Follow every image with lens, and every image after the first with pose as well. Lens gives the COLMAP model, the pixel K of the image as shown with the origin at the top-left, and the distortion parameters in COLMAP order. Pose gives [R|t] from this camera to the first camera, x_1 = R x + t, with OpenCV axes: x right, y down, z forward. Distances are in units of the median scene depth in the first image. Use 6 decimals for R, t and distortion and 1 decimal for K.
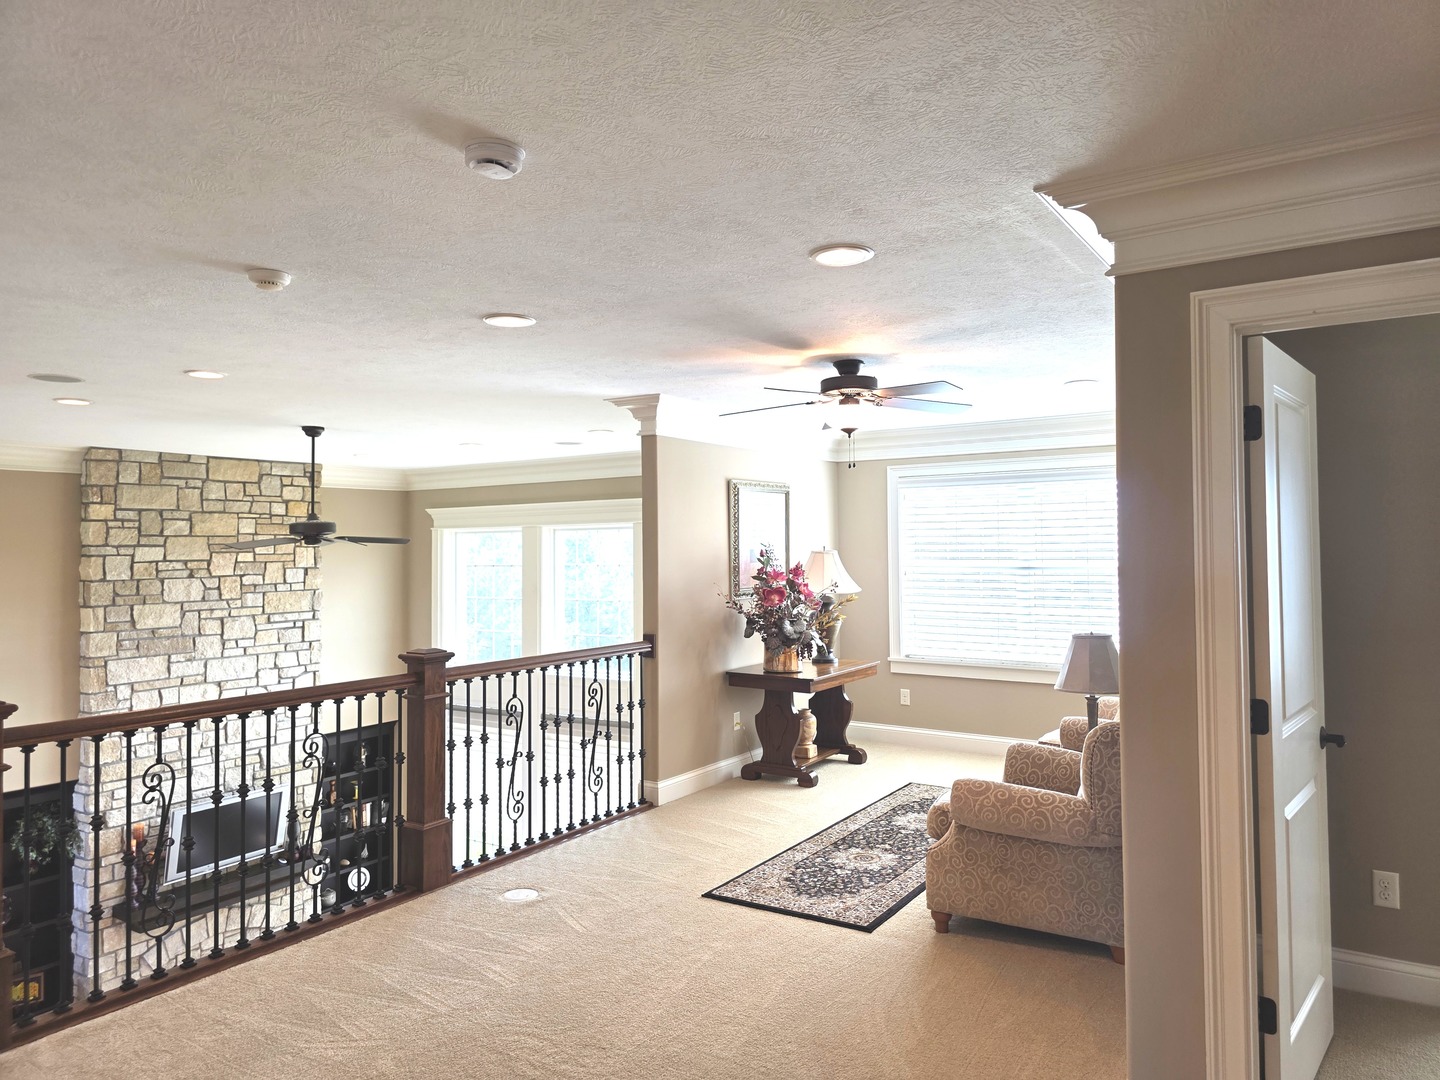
lens RADIAL K [[974.4, 0, 723.3], [0, 974.4, 540.8], [0, 0, 1]] dist [0.057264, -0.048389]
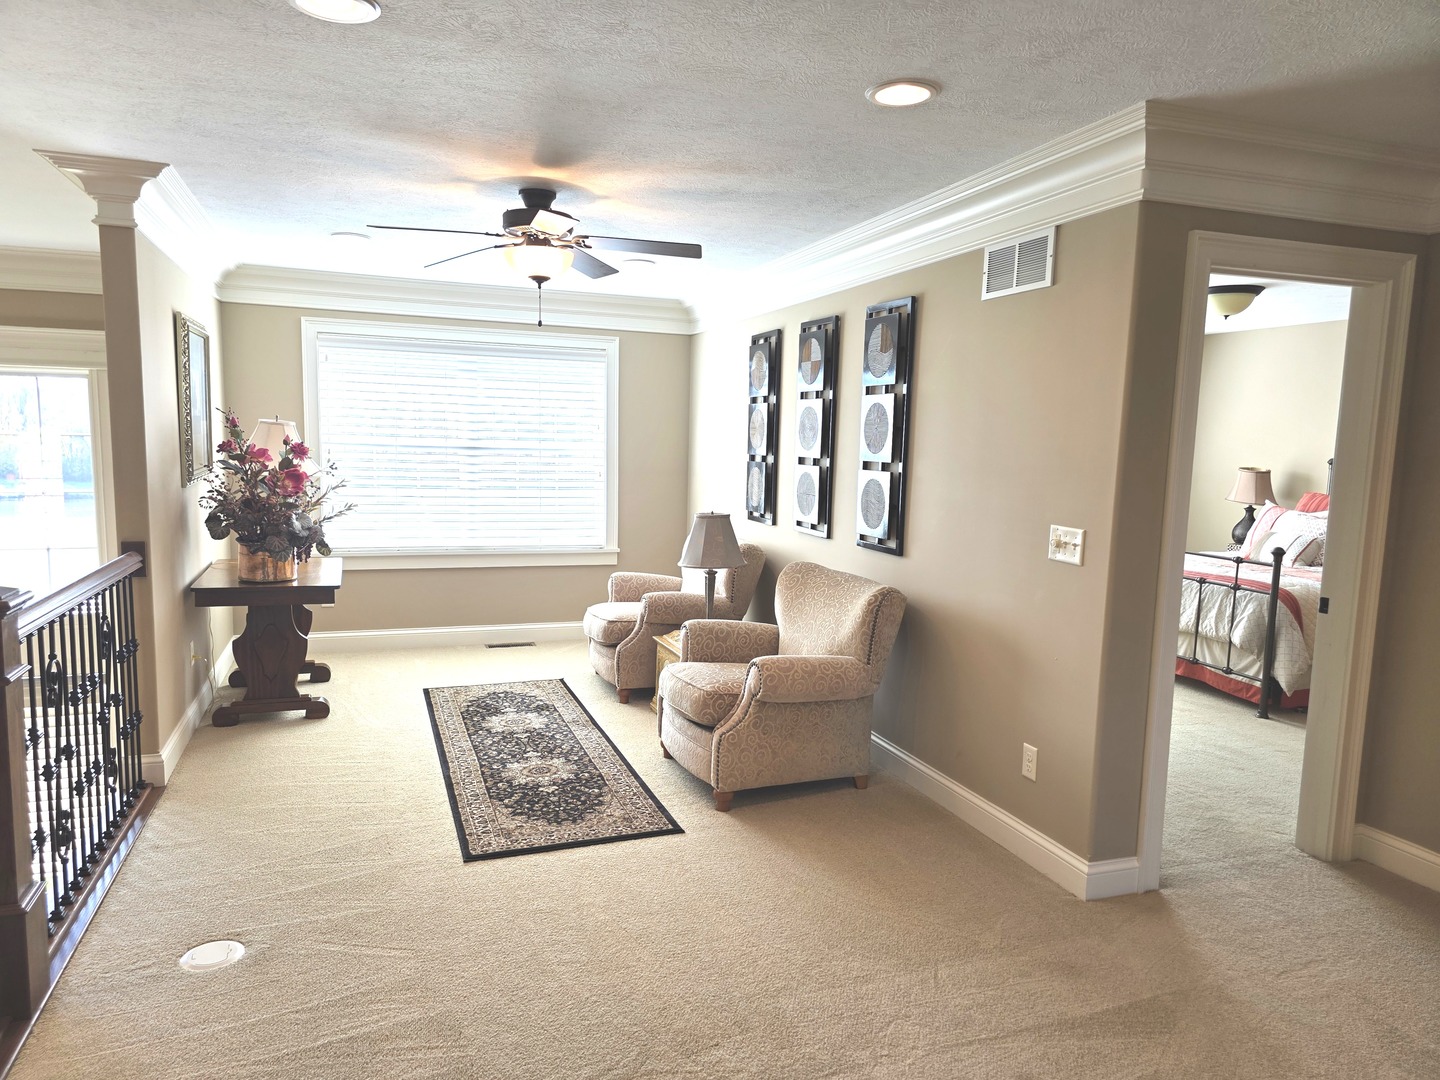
lens RADIAL K [[974.4, 0, 716.3], [0, 974.4, 575.9], [0, 0, 1]] dist [0.057264, -0.048389]
pose [[0.594839, -0.091178, 0.798657, -0.472084], [-0.037083, 0.989376, 0.140571, 0.012731], [-0.802989, -0.113234, 0.585138, 0.365720]]
